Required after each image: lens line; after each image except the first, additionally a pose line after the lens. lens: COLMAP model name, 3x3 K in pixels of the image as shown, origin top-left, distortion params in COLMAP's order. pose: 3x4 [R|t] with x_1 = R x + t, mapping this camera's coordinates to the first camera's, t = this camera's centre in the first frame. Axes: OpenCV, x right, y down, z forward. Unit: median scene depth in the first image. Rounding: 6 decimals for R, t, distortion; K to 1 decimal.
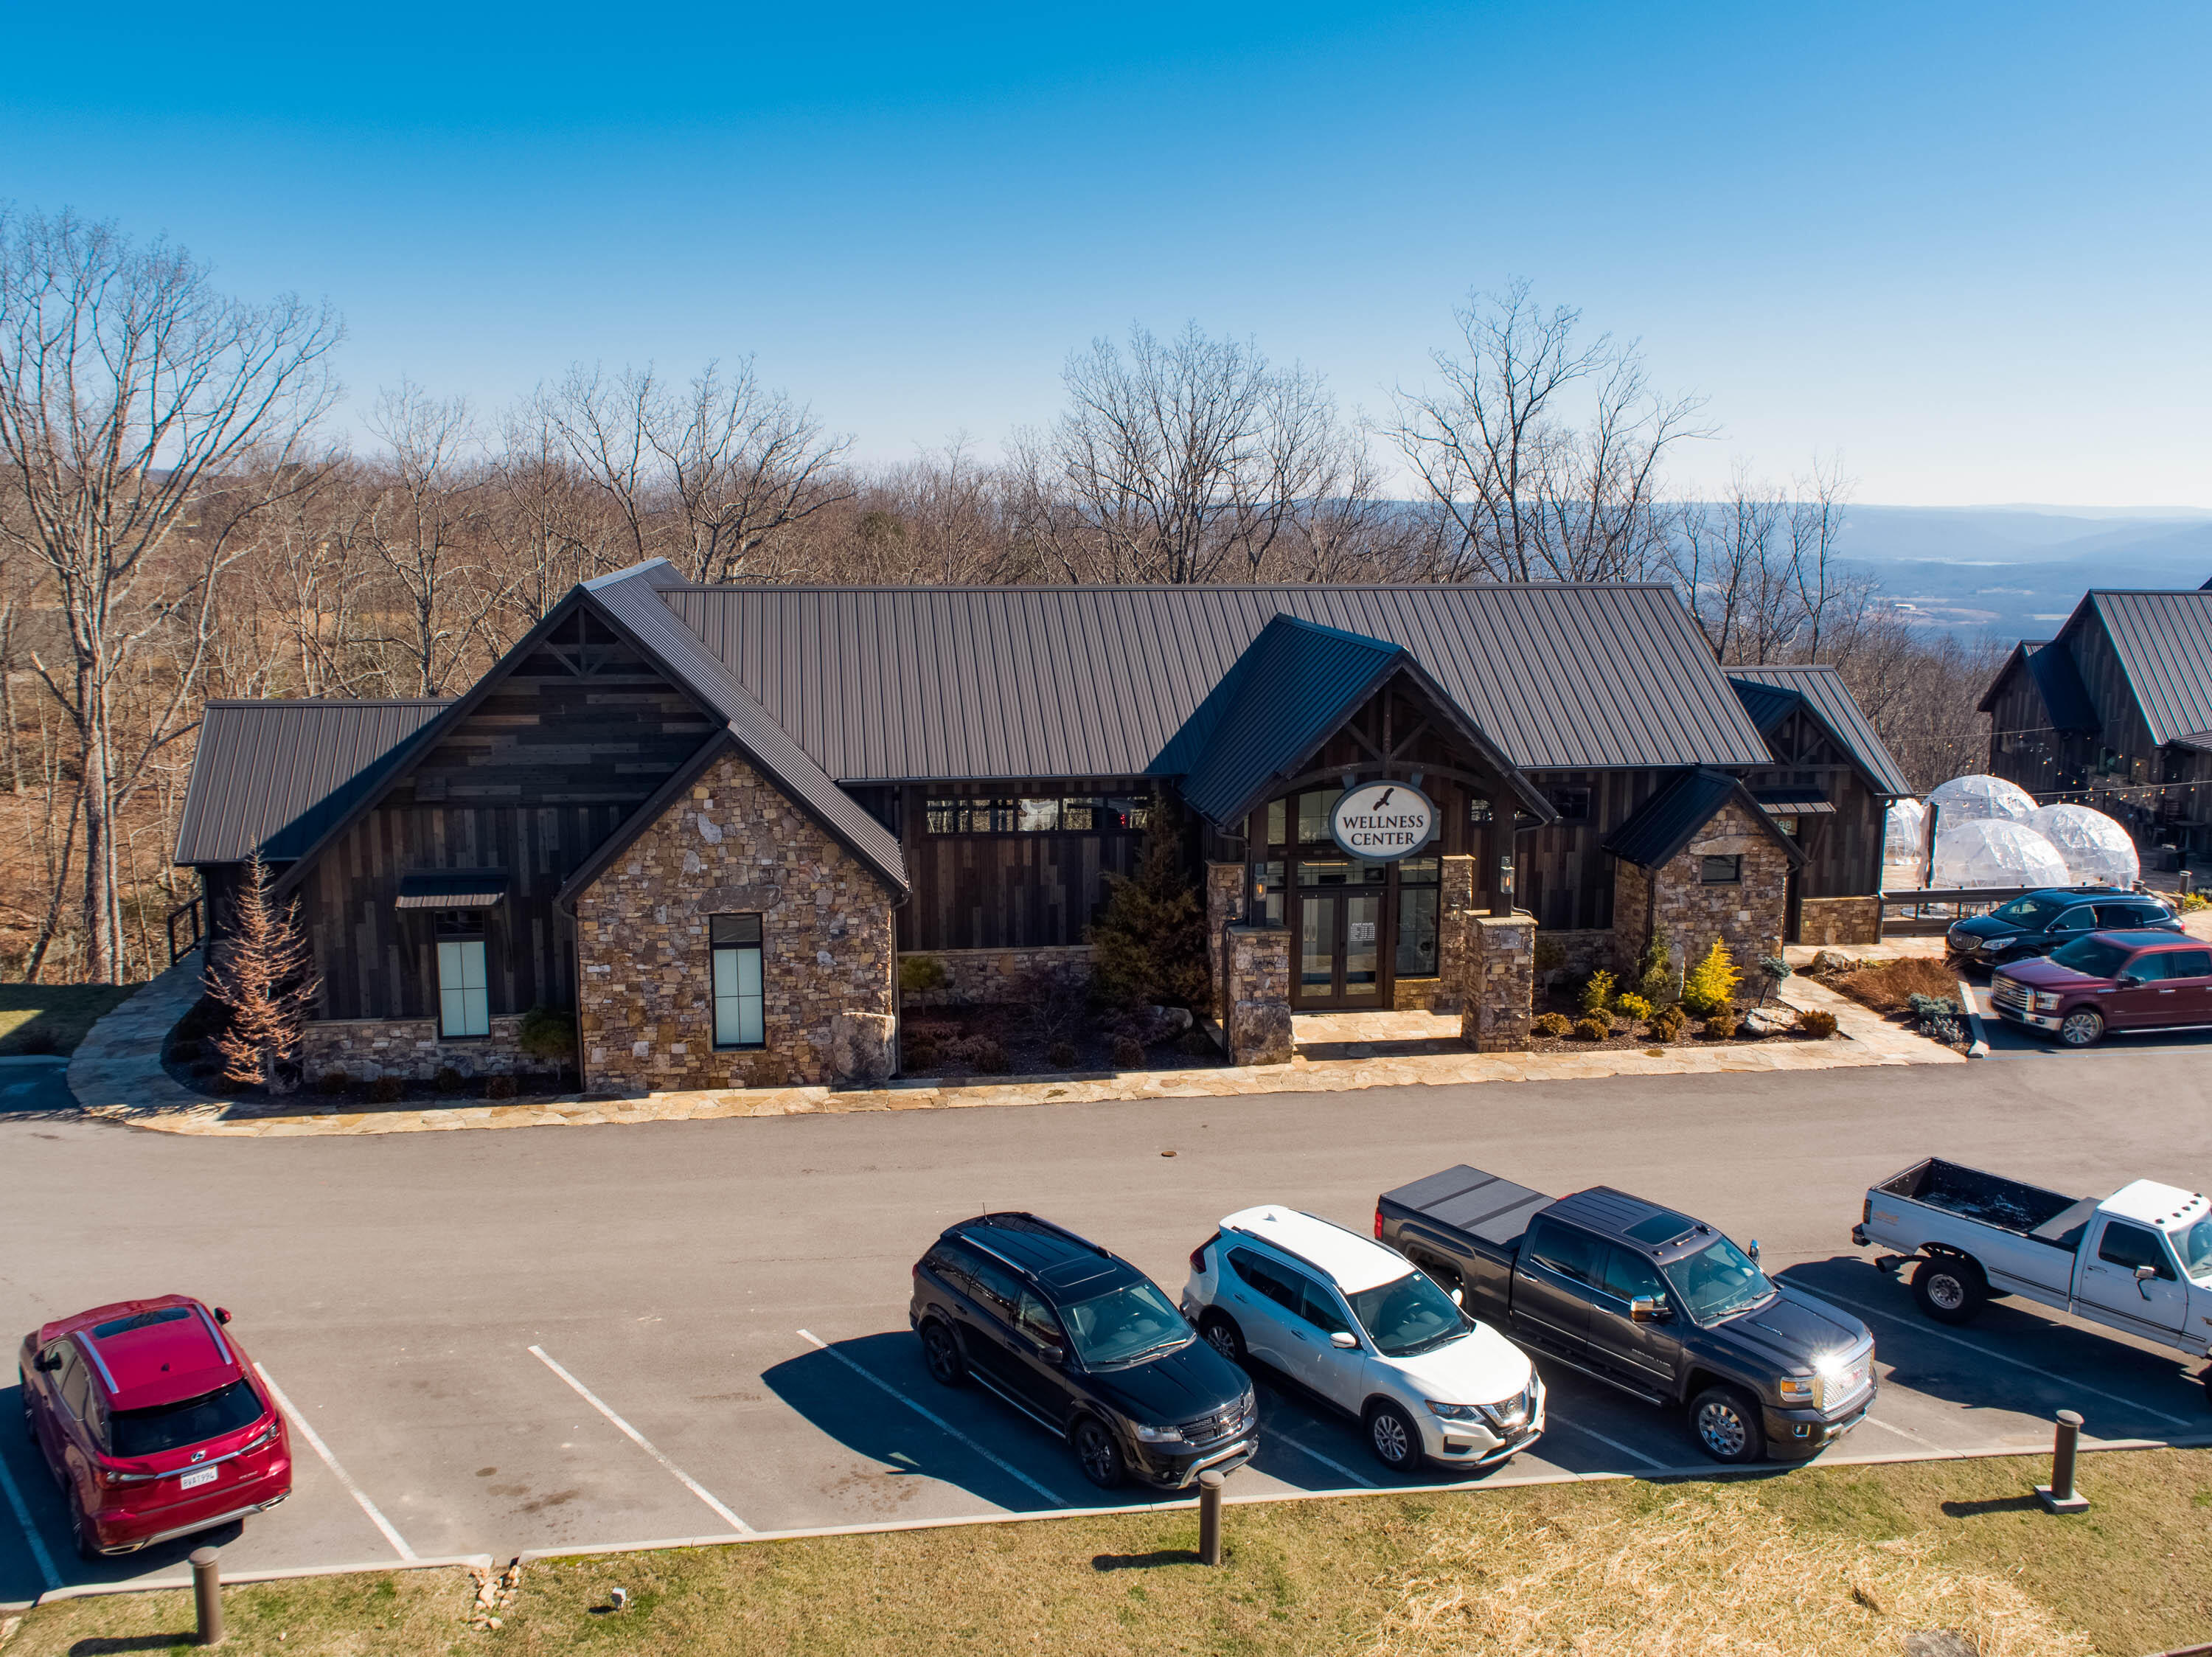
lens RADIAL K [[1822.0, 0, 1106.0], [0, 1822.0, 828.5], [0, 0, 1]] dist [0.001669, 0.008932]
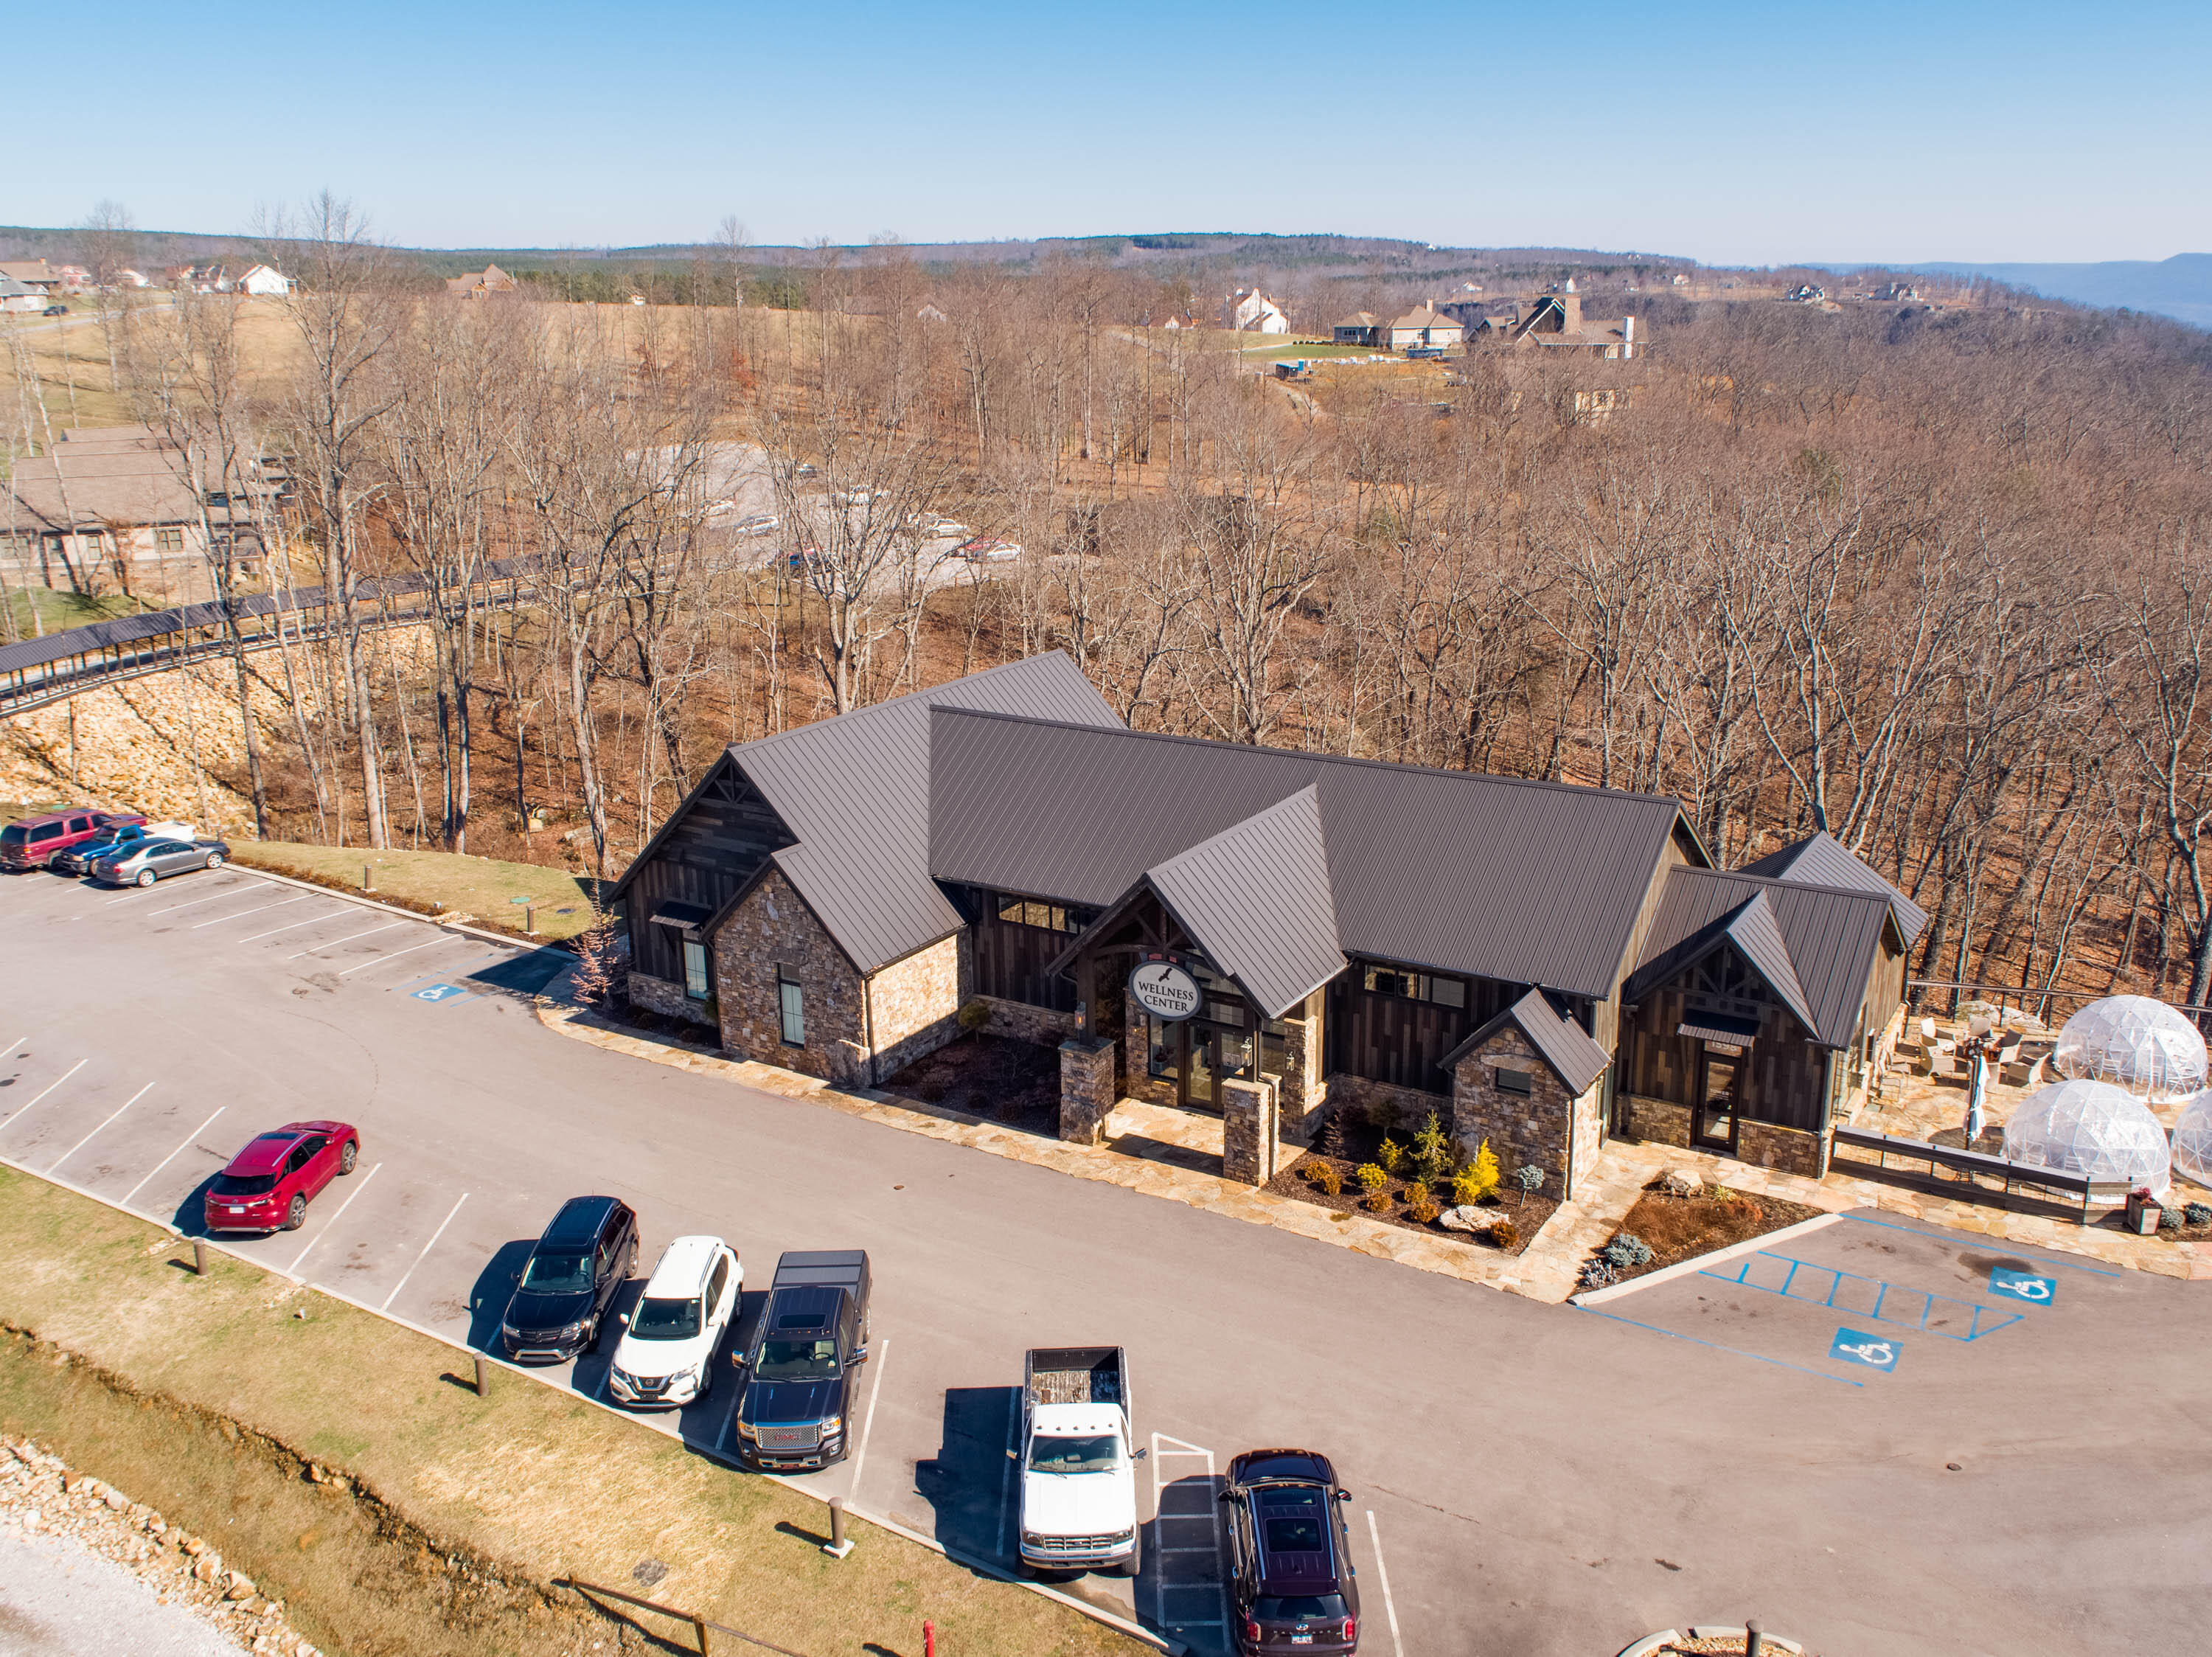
lens RADIAL K [[1871.9, 0, 1120.1], [0, 1871.9, 826.4], [0, 0, 1]] dist [0.004401, 0.016516]
pose [[0.768023, 0.164564, -0.618918, 0.998566], [-0.097670, 0.985214, 0.140759, -0.326122], [0.632930, -0.047656, 0.772741, -0.074330]]
